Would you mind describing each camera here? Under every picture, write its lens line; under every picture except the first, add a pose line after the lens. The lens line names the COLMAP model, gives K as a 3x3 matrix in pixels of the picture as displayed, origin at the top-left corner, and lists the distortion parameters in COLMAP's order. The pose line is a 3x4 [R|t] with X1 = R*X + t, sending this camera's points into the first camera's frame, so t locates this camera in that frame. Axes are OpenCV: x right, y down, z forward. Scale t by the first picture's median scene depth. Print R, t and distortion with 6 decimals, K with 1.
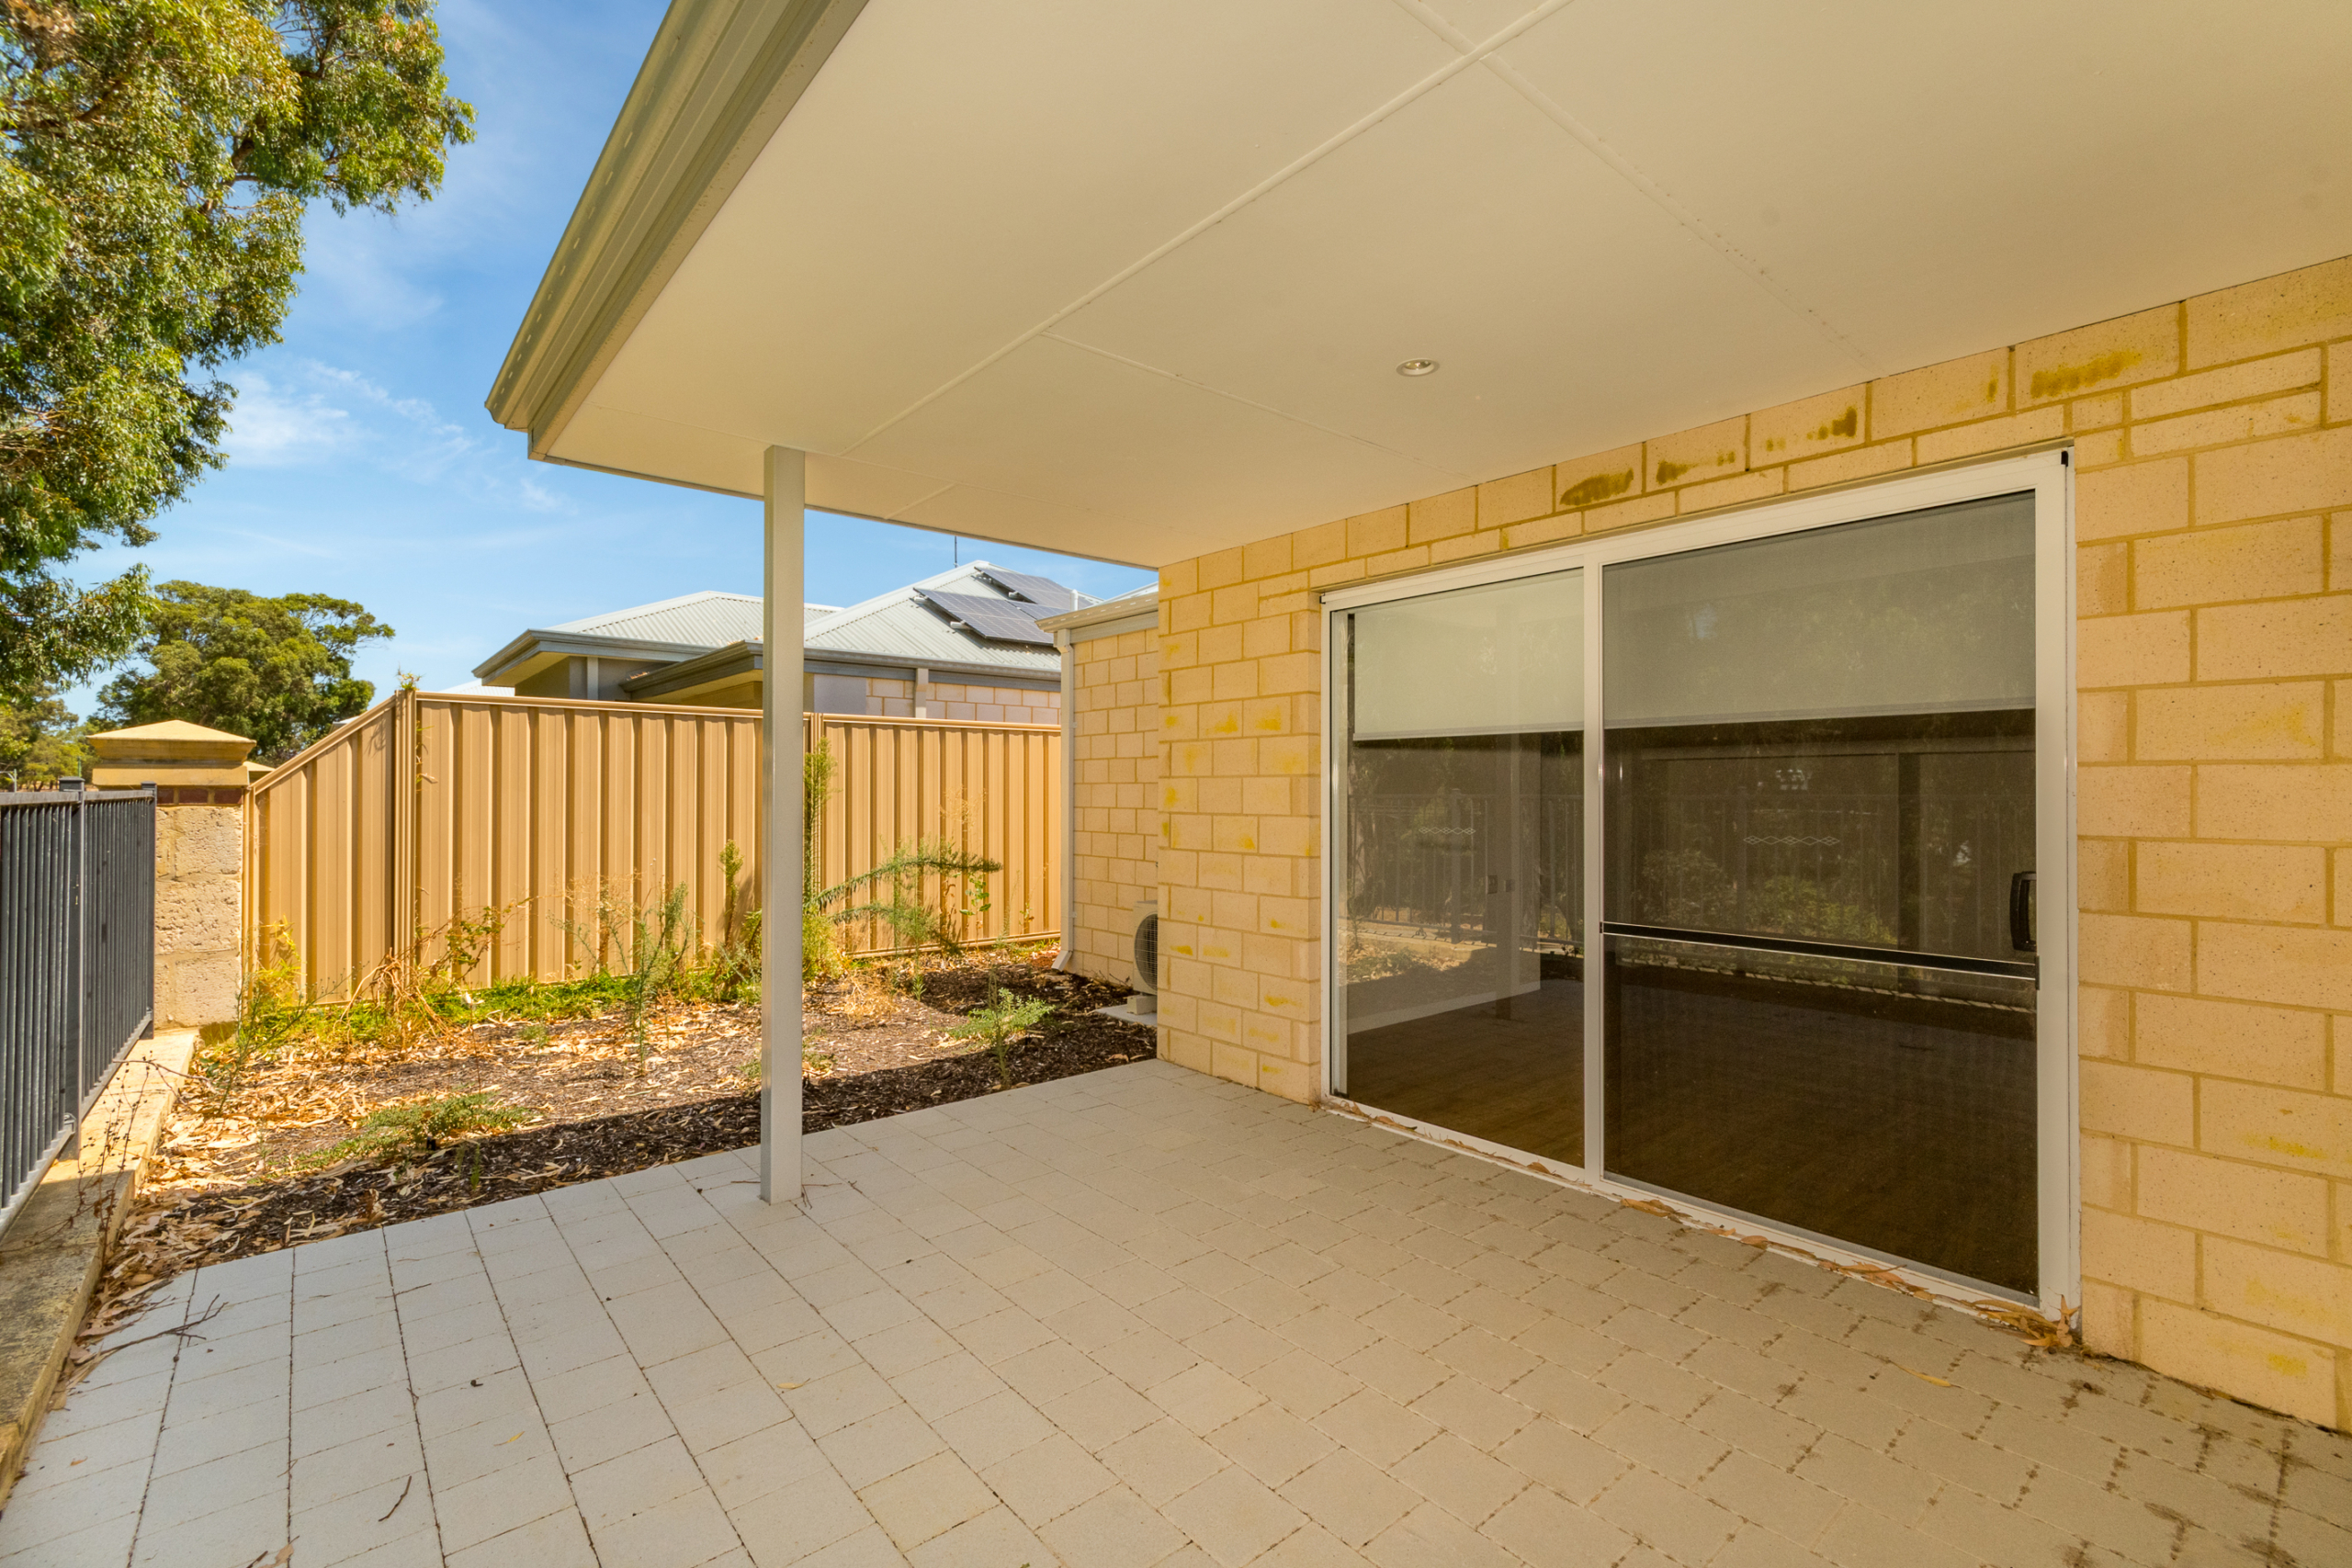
lens RADIAL K [[1056.5, 0, 1171.8], [0, 1056.5, 779.6], [0, 0, 1]] dist [-0.001037, -0.000024]
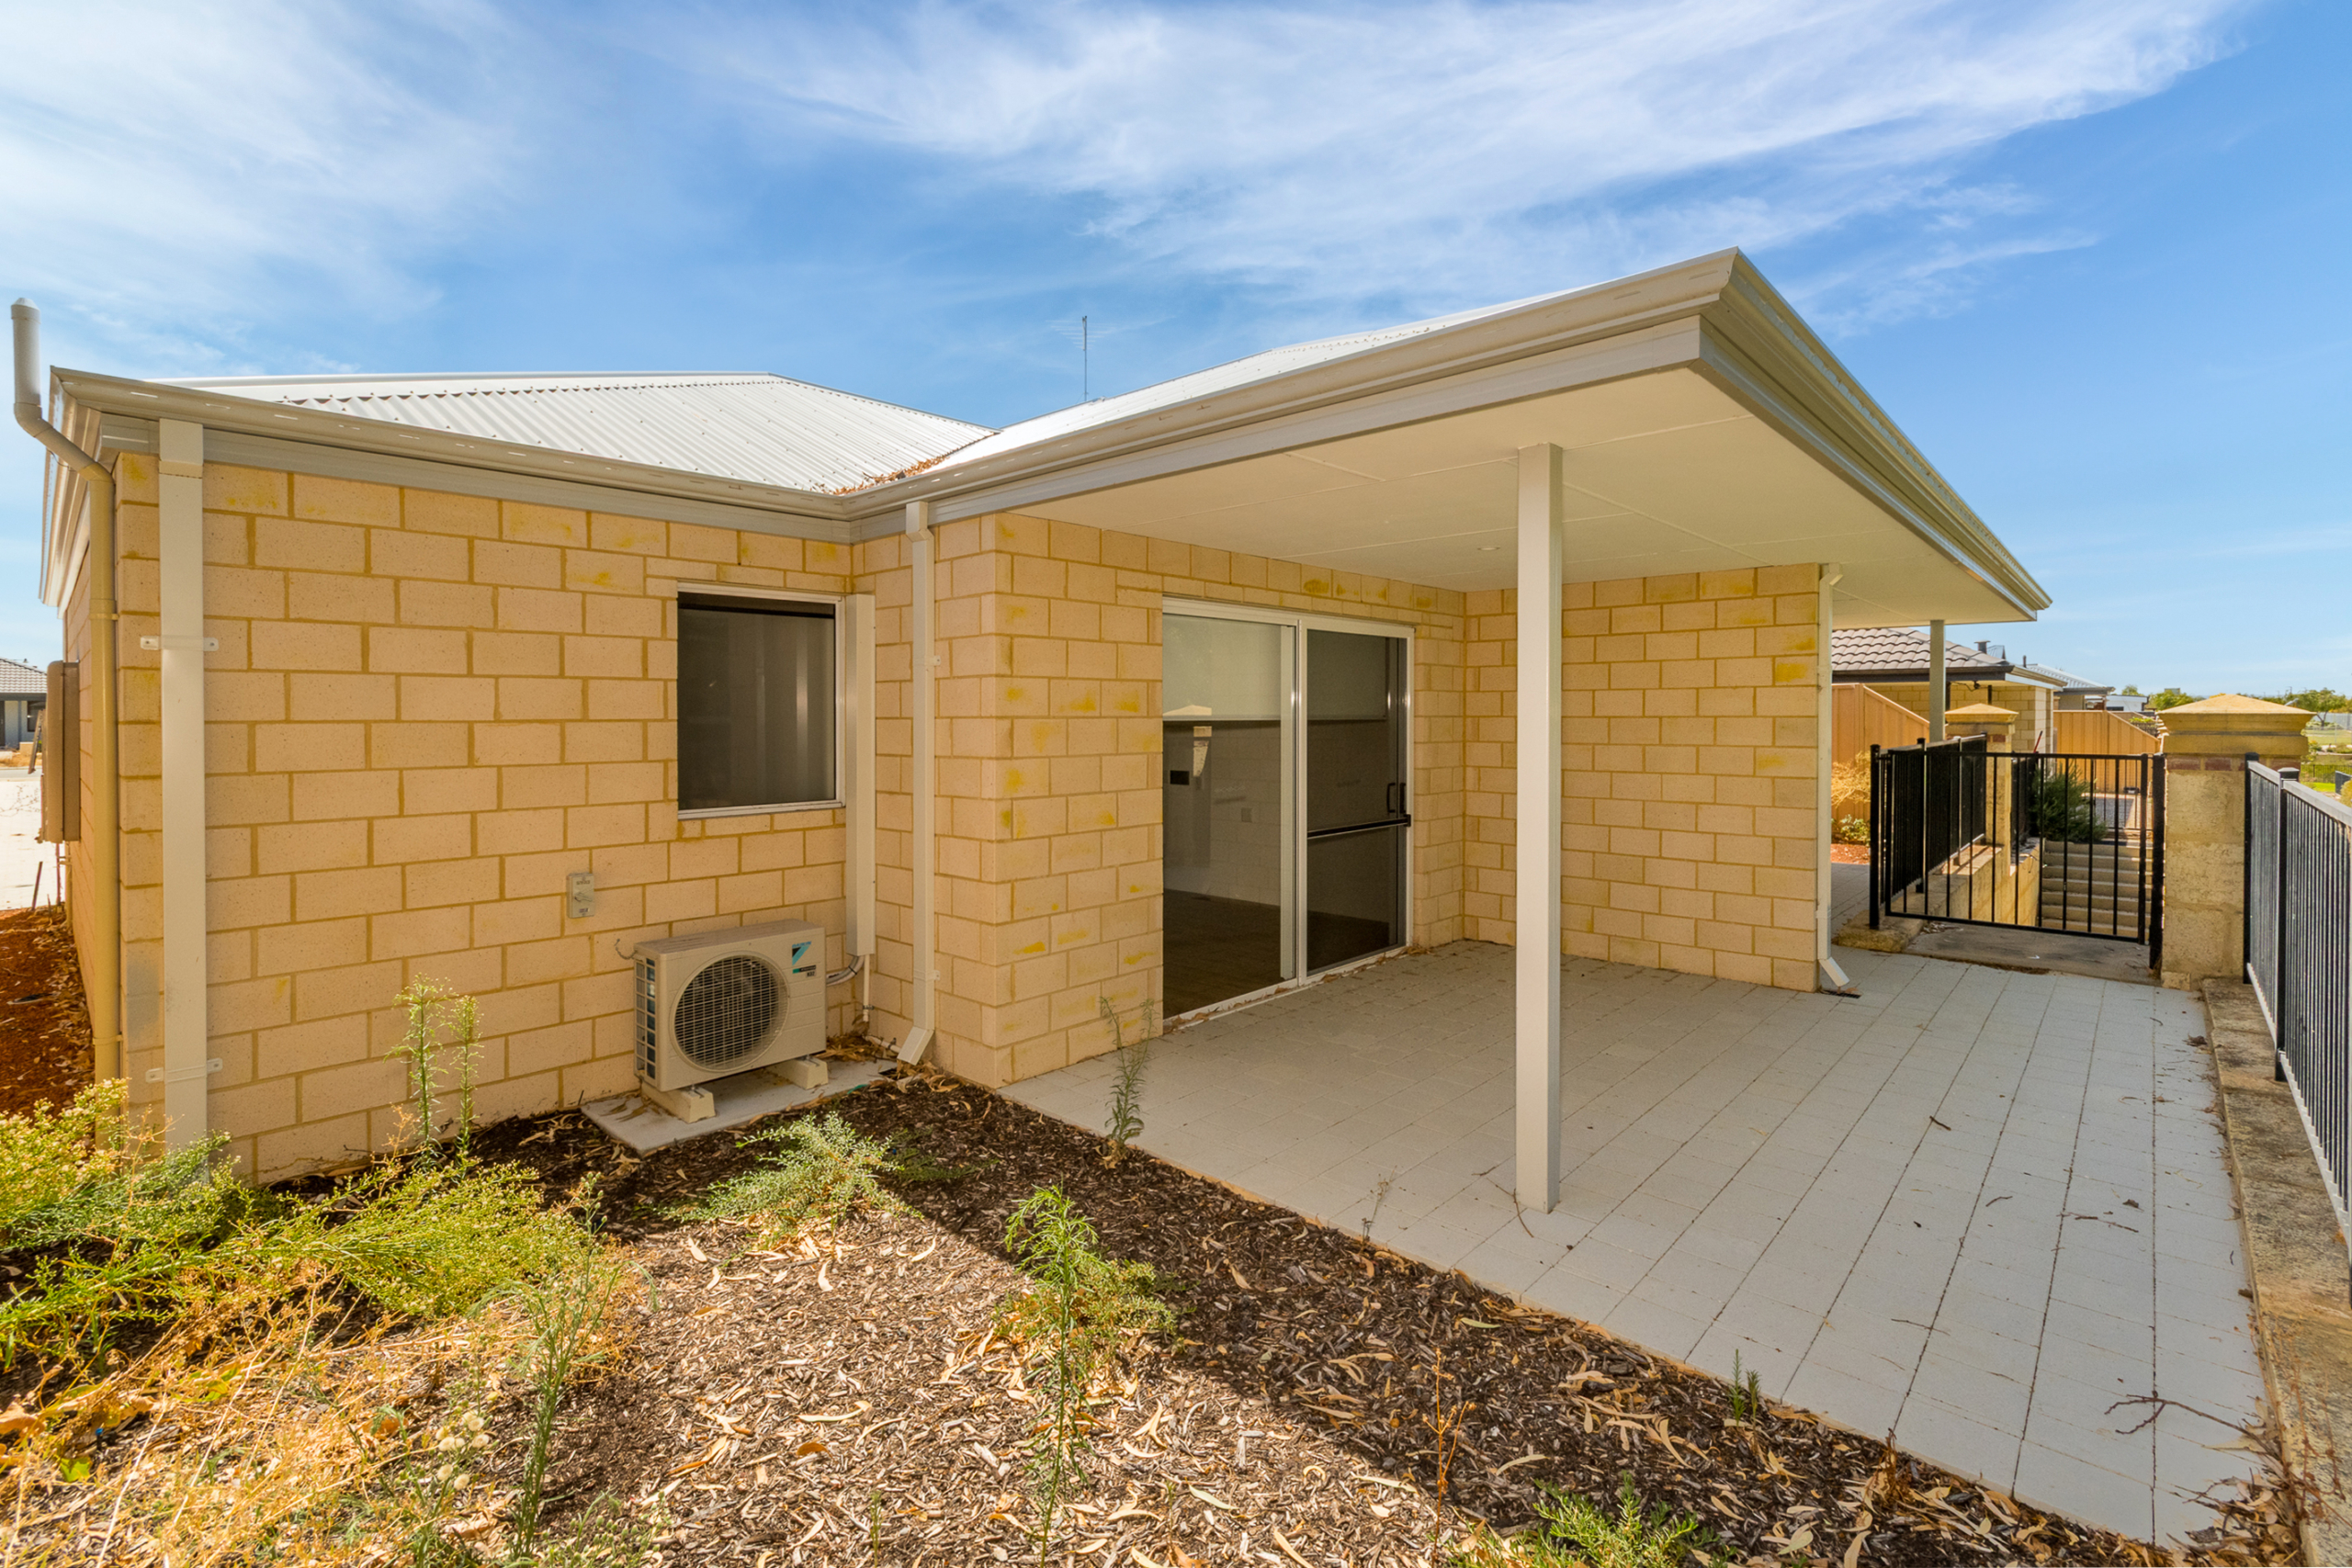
lens RADIAL K [[1056.5, 0, 1122.2], [0, 1056.5, 733.3], [0, 0, 1]] dist [-0.001037, -0.000024]
pose [[-0.105277, -0.015228, 0.994326, -0.973087], [-0.009327, 0.999854, 0.014325, -0.039883], [-0.994399, -0.007766, -0.105403, 1.111307]]
